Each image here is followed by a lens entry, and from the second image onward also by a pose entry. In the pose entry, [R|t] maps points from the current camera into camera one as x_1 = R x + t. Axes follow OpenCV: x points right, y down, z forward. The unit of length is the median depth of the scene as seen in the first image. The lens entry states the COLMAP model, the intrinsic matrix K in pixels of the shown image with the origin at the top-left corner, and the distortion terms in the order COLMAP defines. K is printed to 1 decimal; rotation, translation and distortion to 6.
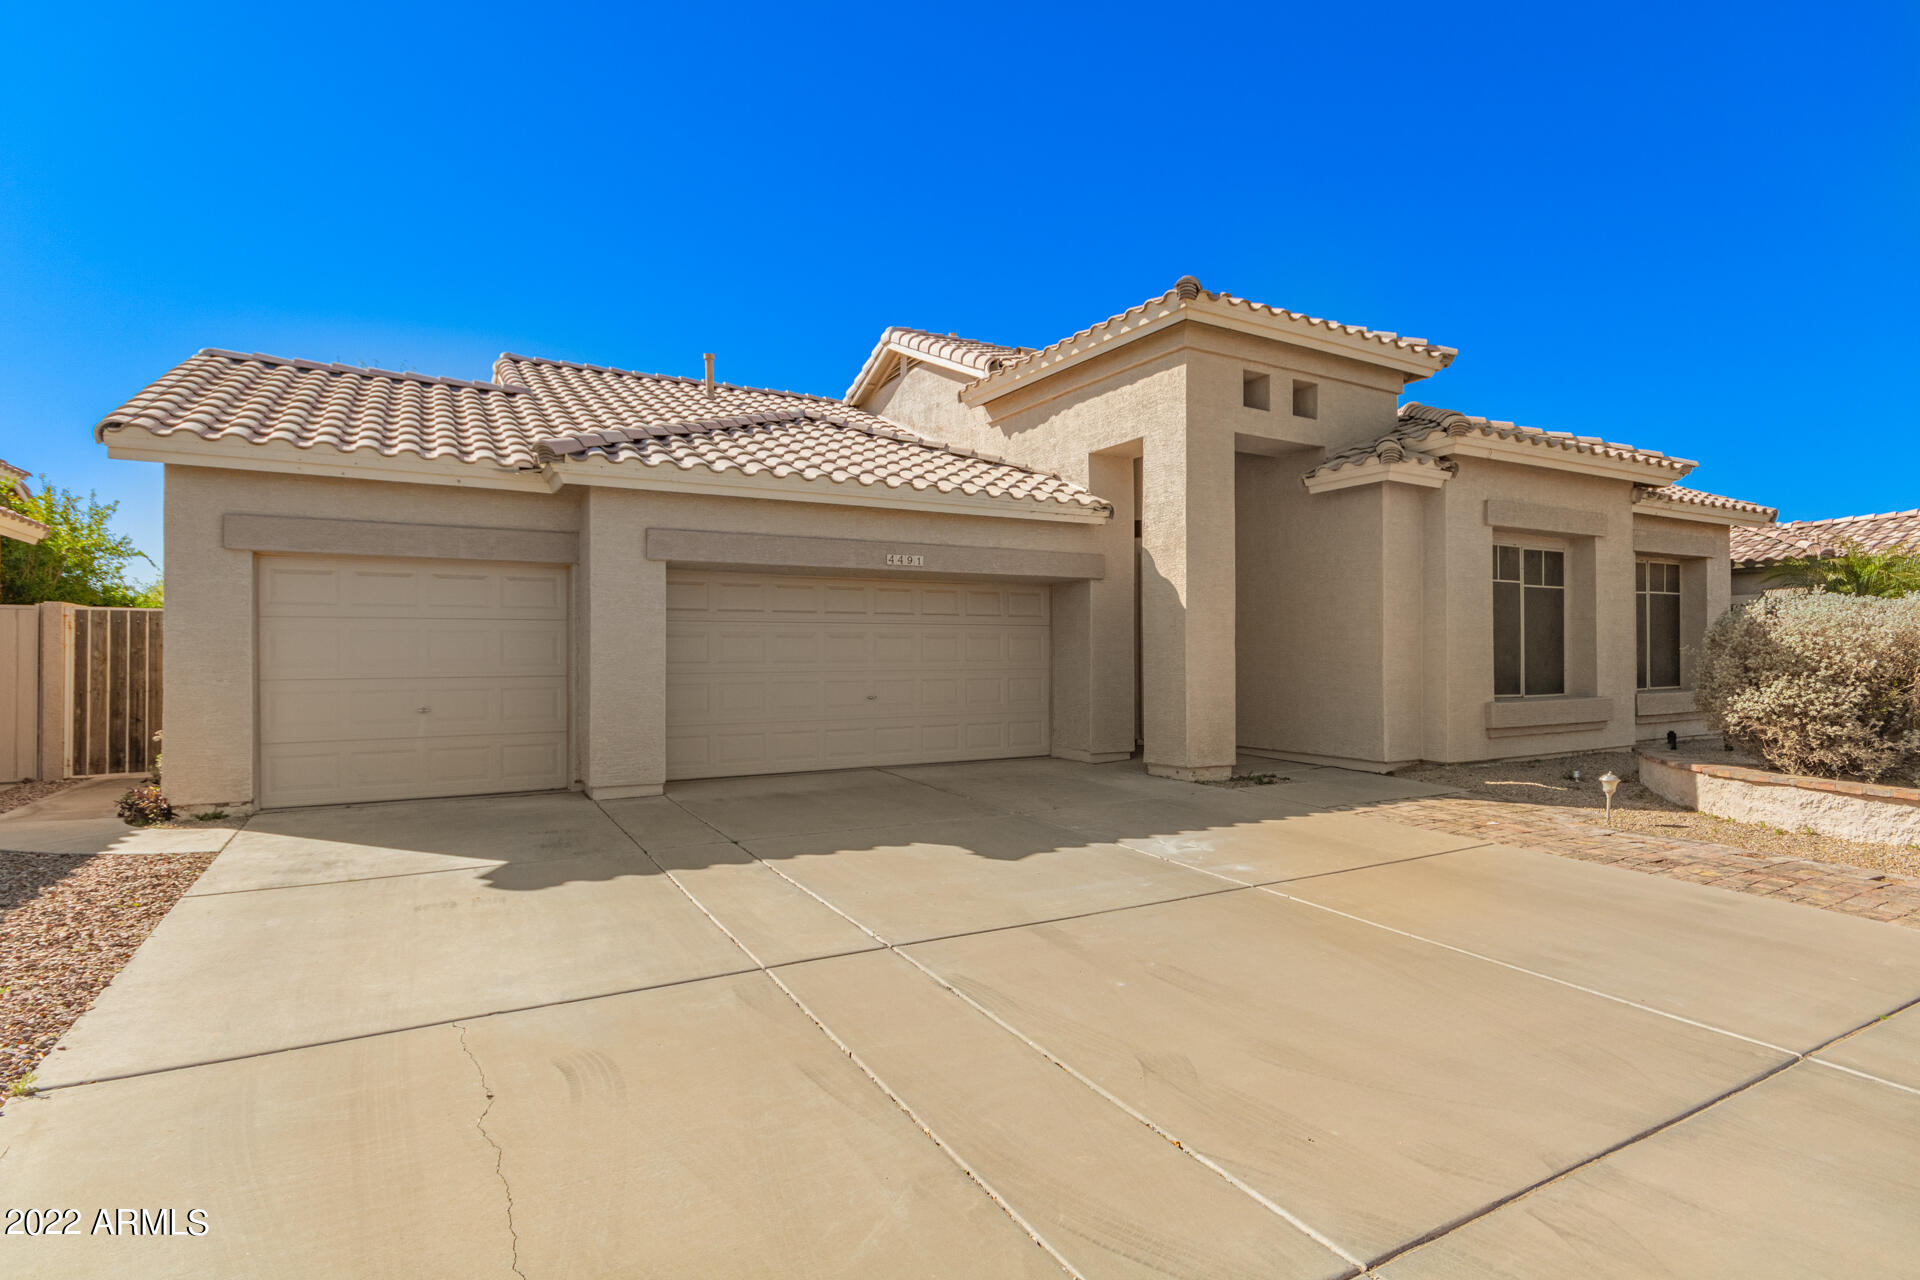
lens RADIAL K [[936.2, 0, 1022.0], [0, 936.2, 648.6], [0, 0, 1]] dist [-0.003858, -0.000177]
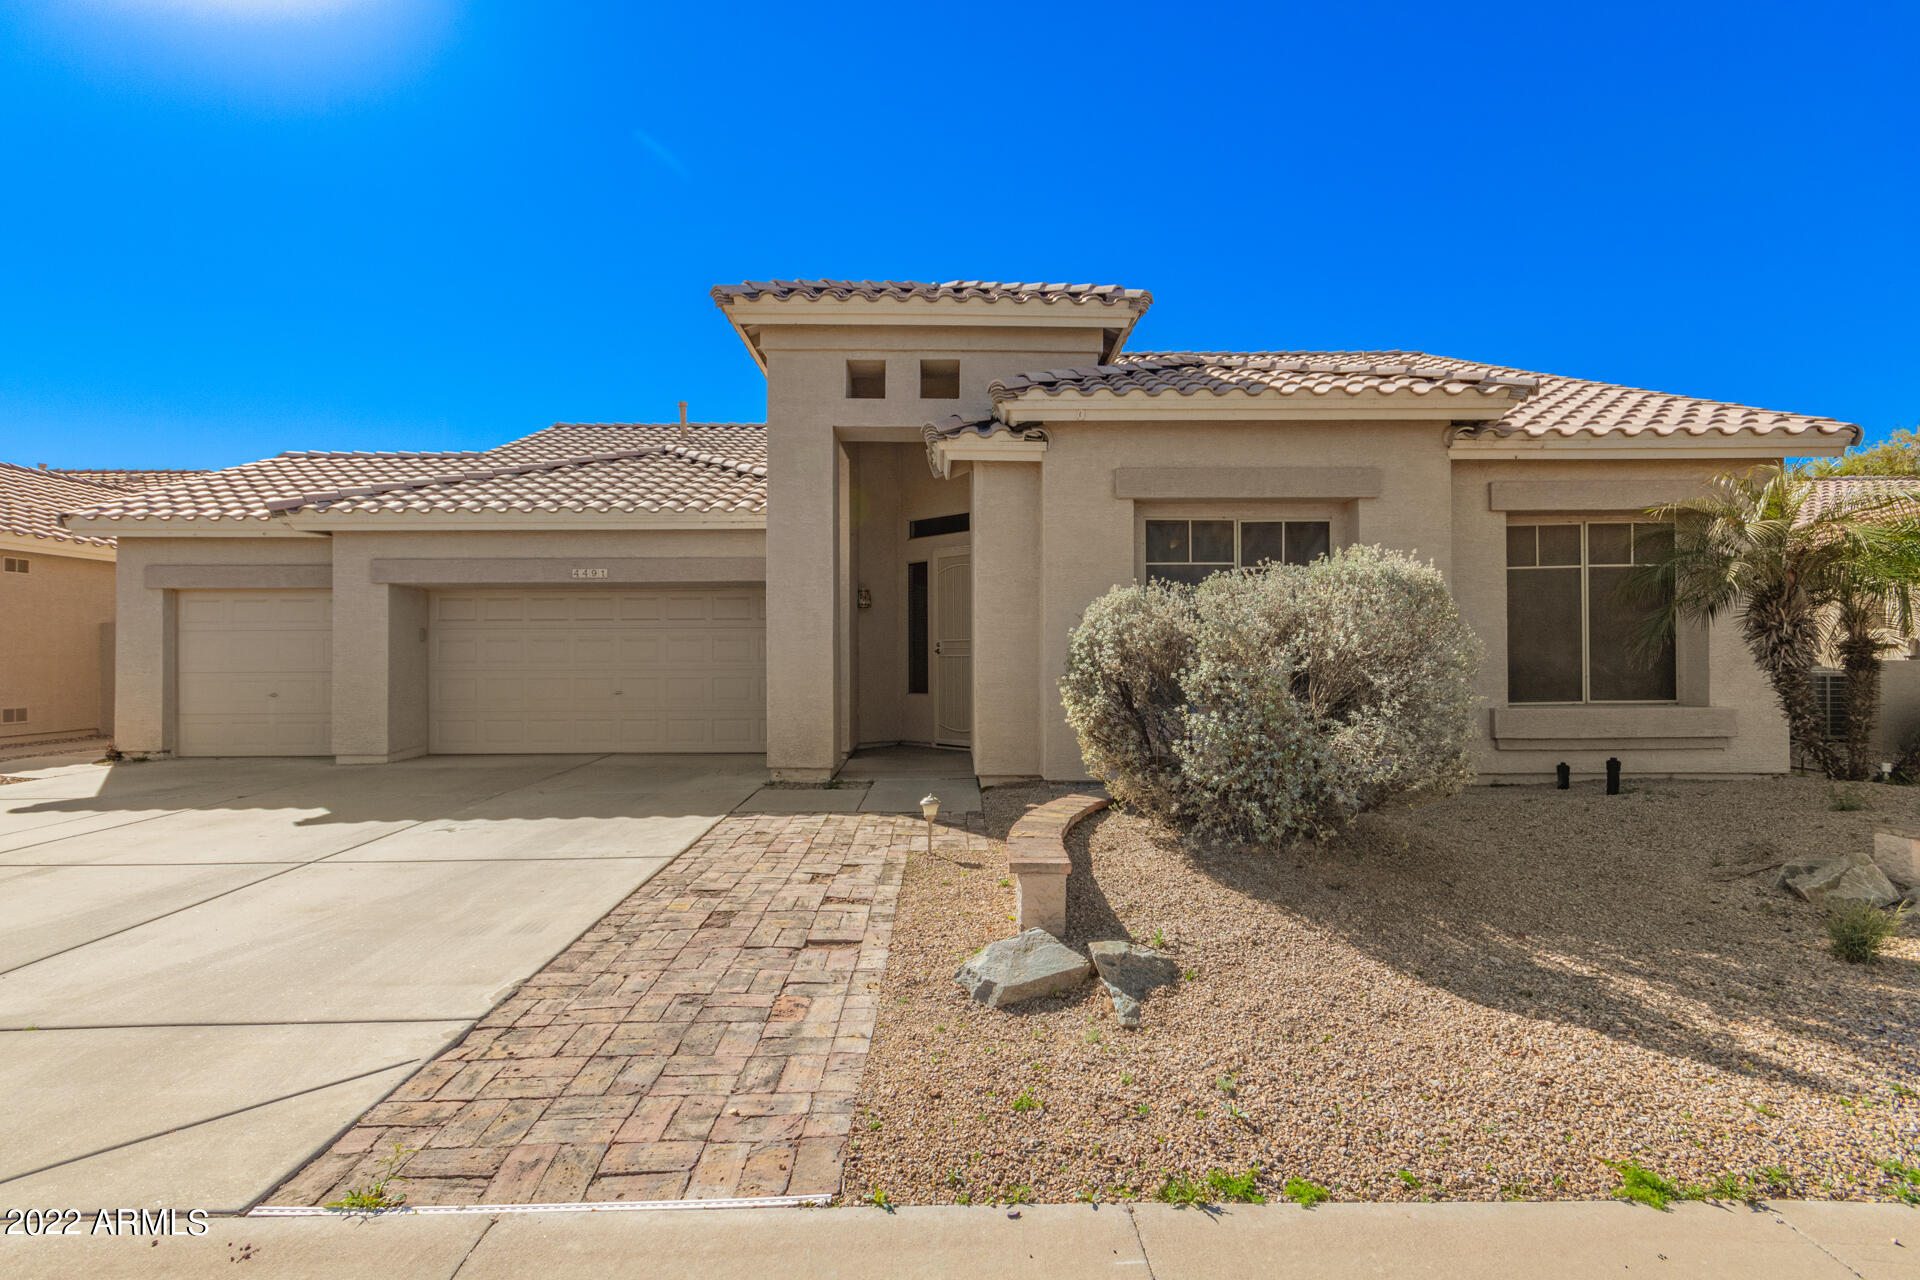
lens RADIAL K [[892.0, 0, 1045.8], [0, 892.0, 641.1], [0, 0, 1]] dist [0.001416, 0.002201]
pose [[0.881057, -0.009017, -0.472924, 0.848183], [0.004493, 0.999933, -0.010695, 0.003025], [0.472989, 0.007298, 0.881038, 0.283135]]
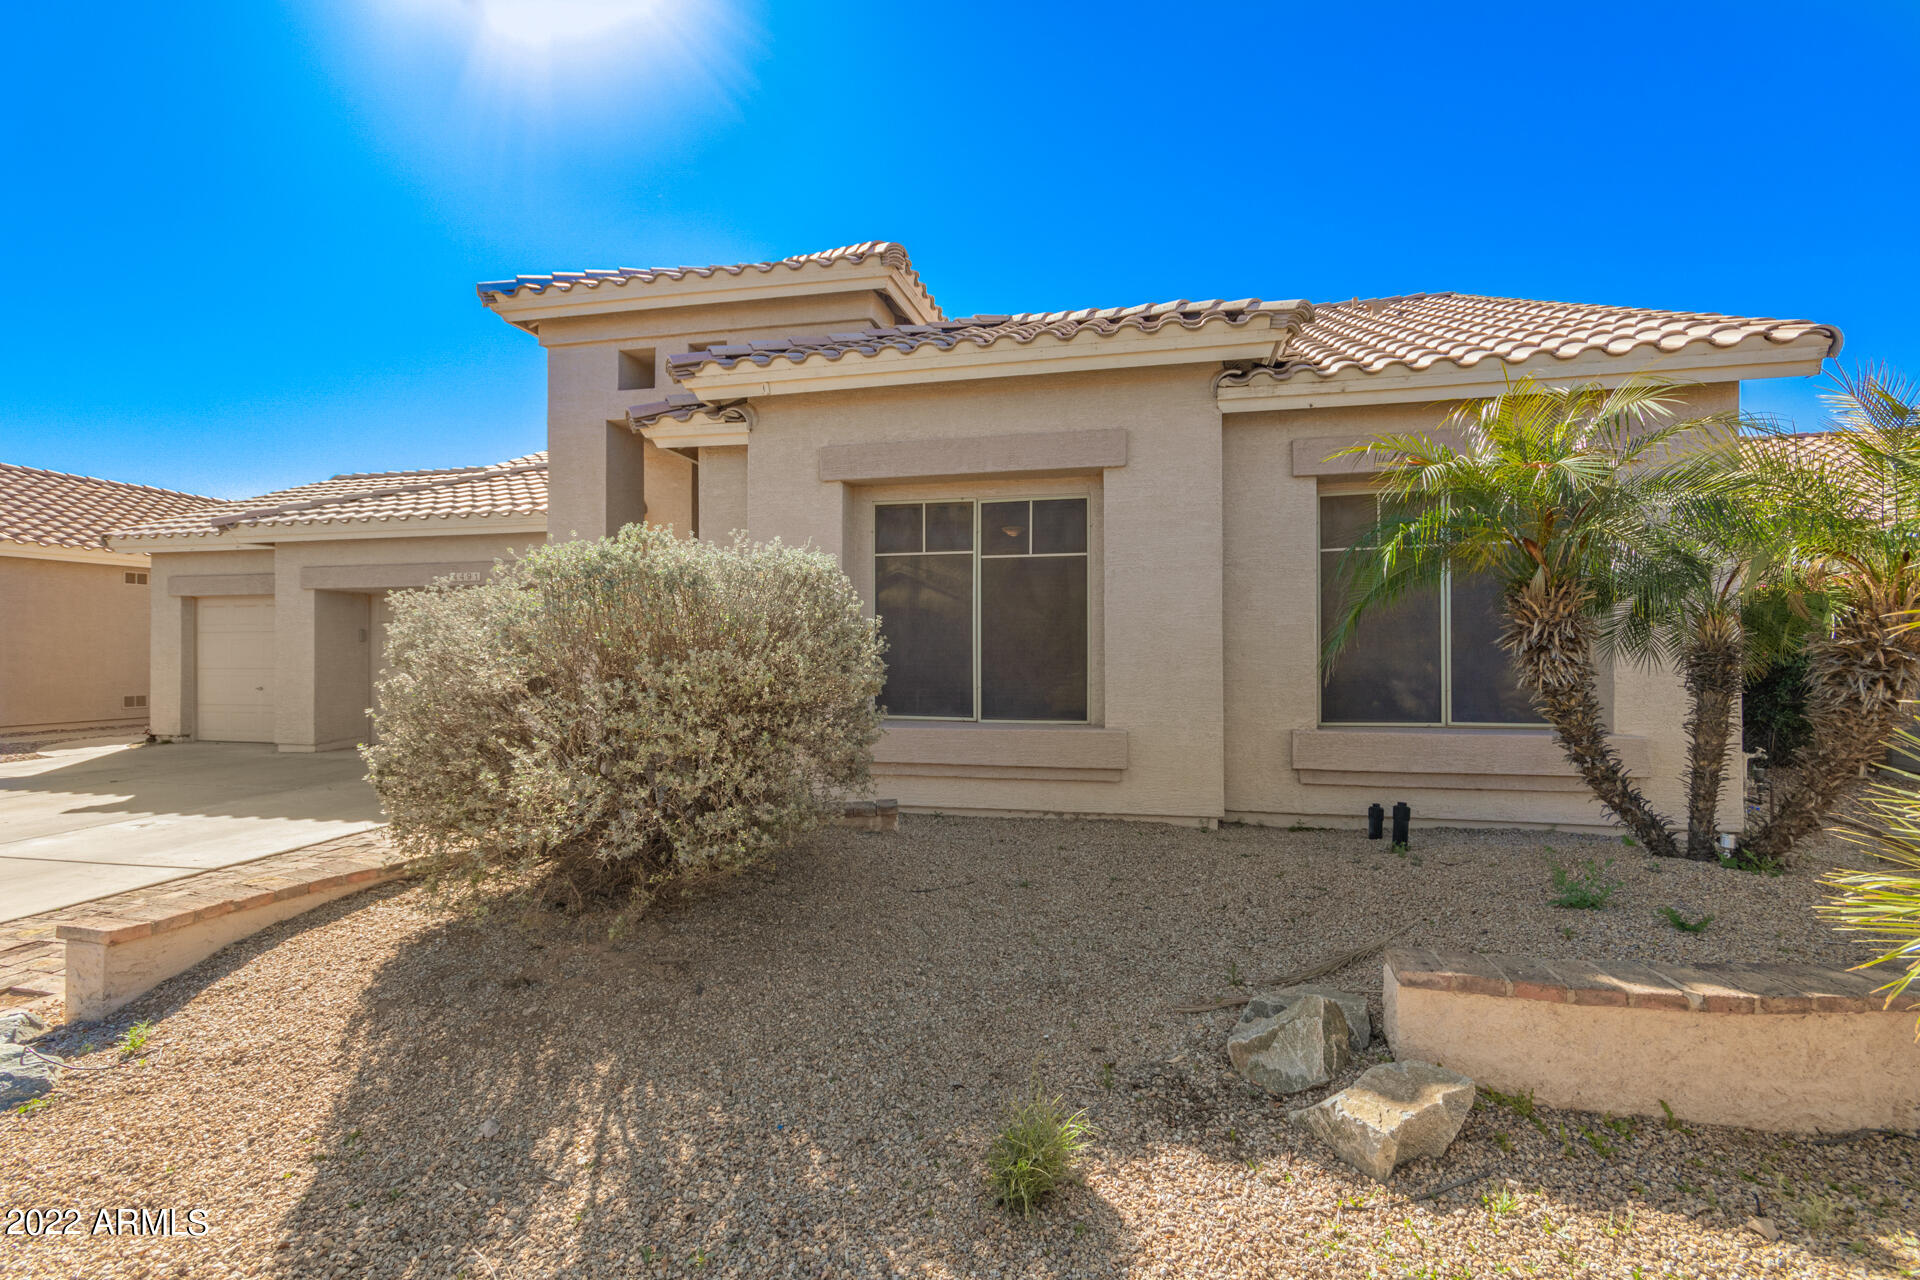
lens RADIAL K [[892.0, 0, 1038.5], [0, 892.0, 643.0], [0, 0, 1]] dist [0.001416, 0.002201]
pose [[0.734074, -0.003595, -0.679060, 1.137601], [0.003041, 0.999993, -0.002008, -0.004704], [0.679063, -0.000591, 0.734080, 0.627621]]
